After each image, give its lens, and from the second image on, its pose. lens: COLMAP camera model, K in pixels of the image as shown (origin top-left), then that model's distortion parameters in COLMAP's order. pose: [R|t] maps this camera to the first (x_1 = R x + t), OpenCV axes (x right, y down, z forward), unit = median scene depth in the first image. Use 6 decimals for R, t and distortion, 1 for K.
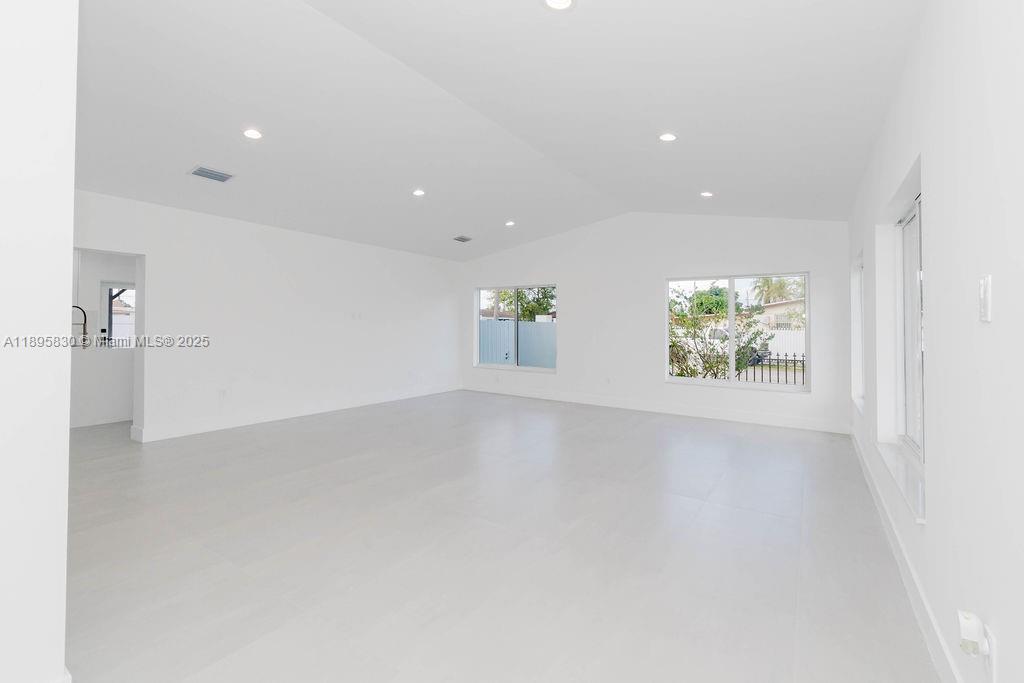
lens RADIAL K [[455.8, 0, 492.6], [0, 455.8, 319.4], [0, 0, 1]] dist [0.000759, 0.000283]
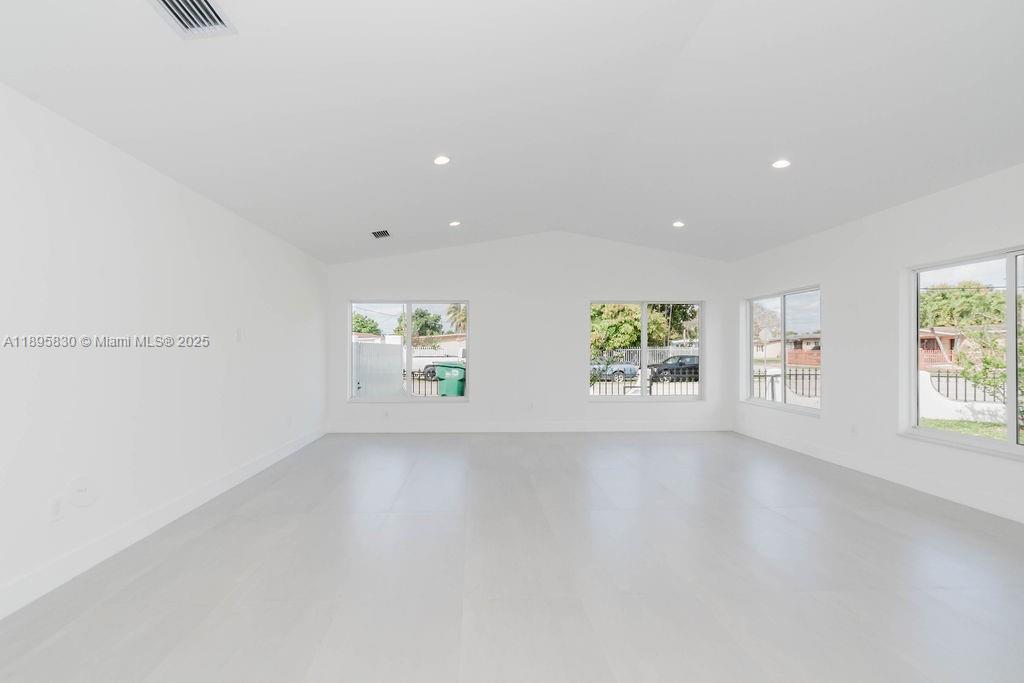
lens RADIAL K [[455.8, 0, 506.5], [0, 455.8, 344.1], [0, 0, 1]] dist [0.000759, 0.000283]
pose [[0.795963, -0.006056, 0.605315, -0.445452], [0.000156, 0.999952, 0.009798, -0.001331], [-0.605345, -0.007704, 0.795926, 0.334644]]
